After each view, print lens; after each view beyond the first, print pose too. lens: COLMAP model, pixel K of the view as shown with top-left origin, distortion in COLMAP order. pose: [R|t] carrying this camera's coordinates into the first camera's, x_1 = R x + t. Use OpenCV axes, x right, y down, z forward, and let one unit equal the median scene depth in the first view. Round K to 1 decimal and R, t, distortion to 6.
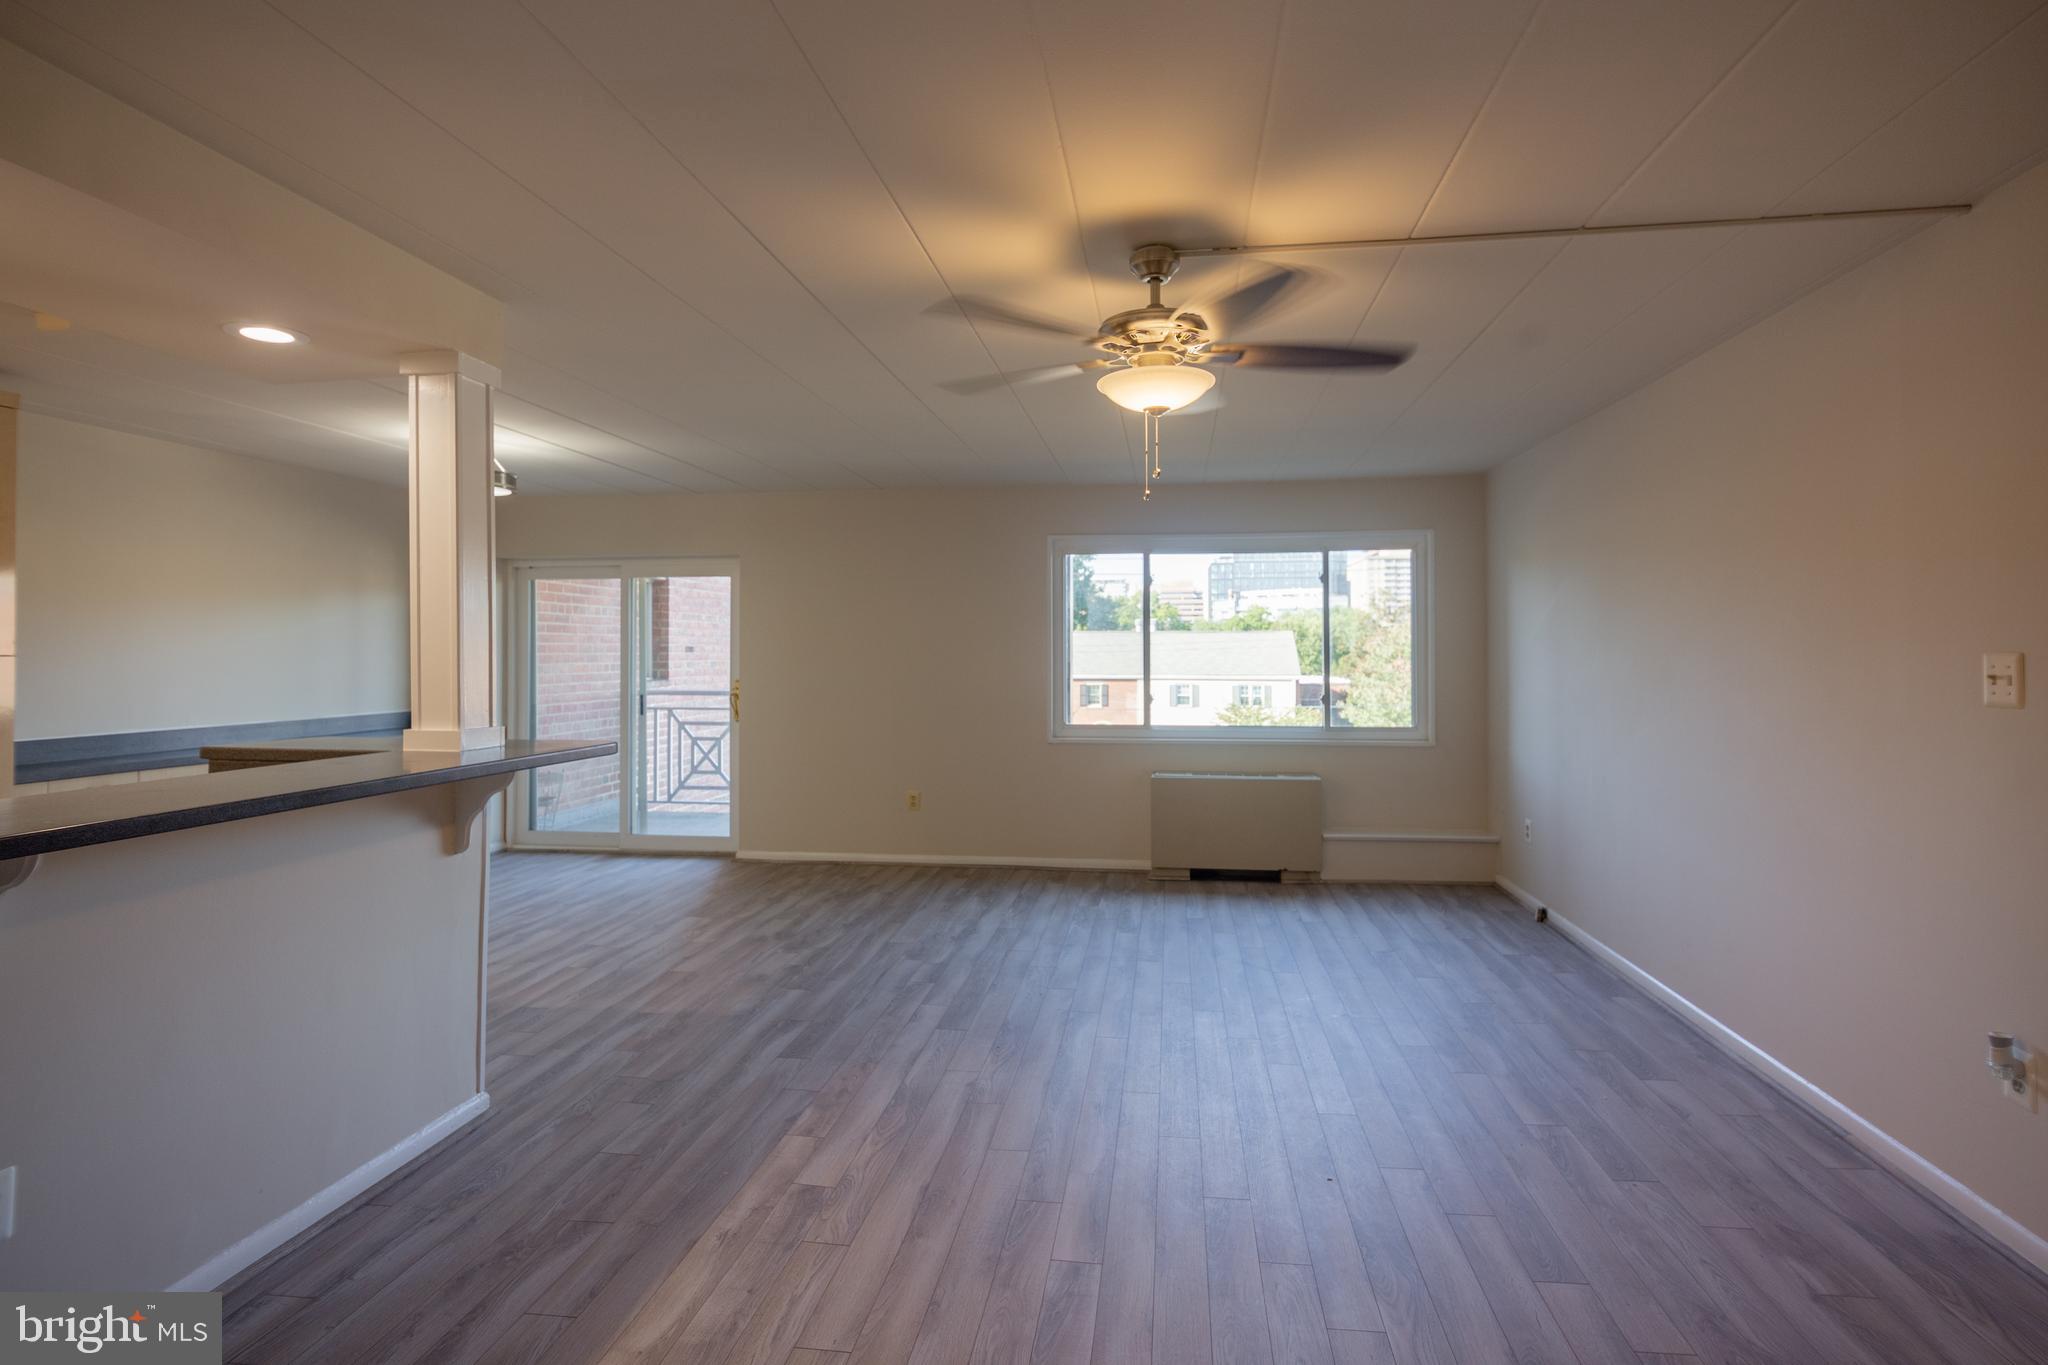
lens RADIAL K [[1071.4, 0, 1024.0], [0, 1071.4, 682.5], [0, 0, 1]] dist [-0.003894, -0.001016]
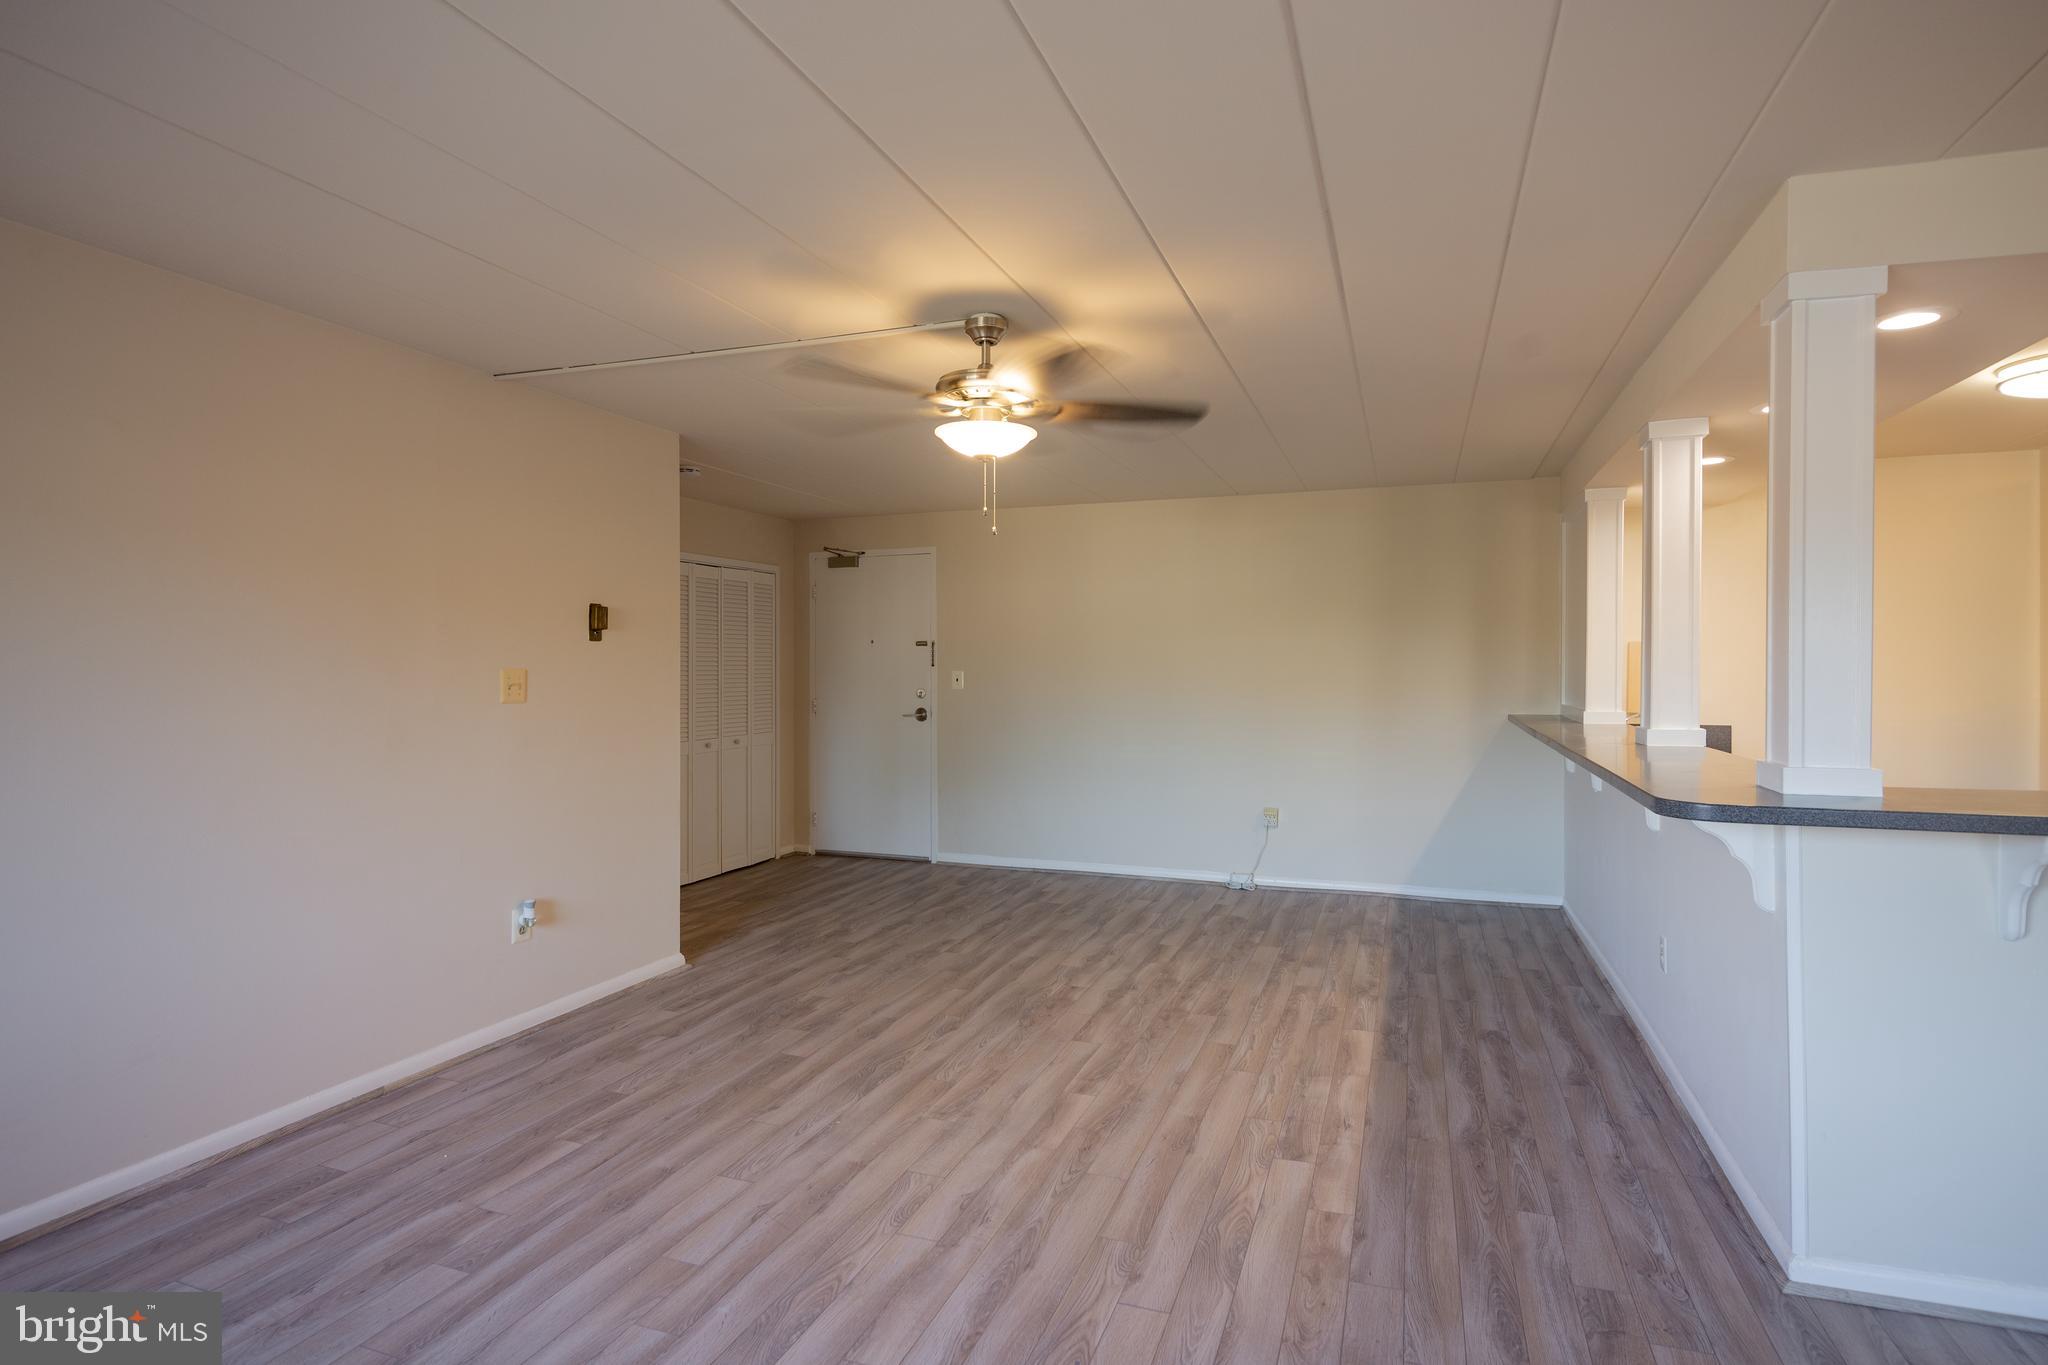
lens RADIAL K [[1071.4, 0, 1024.0], [0, 1071.4, 682.5], [0, 0, 1]] dist [-0.003894, -0.001016]
pose [[-0.977926, -0.000237, 0.208952, -0.143681], [0.008155, 0.999194, 0.039300, -0.053085], [-0.208793, 0.040137, -0.977136, 1.935428]]
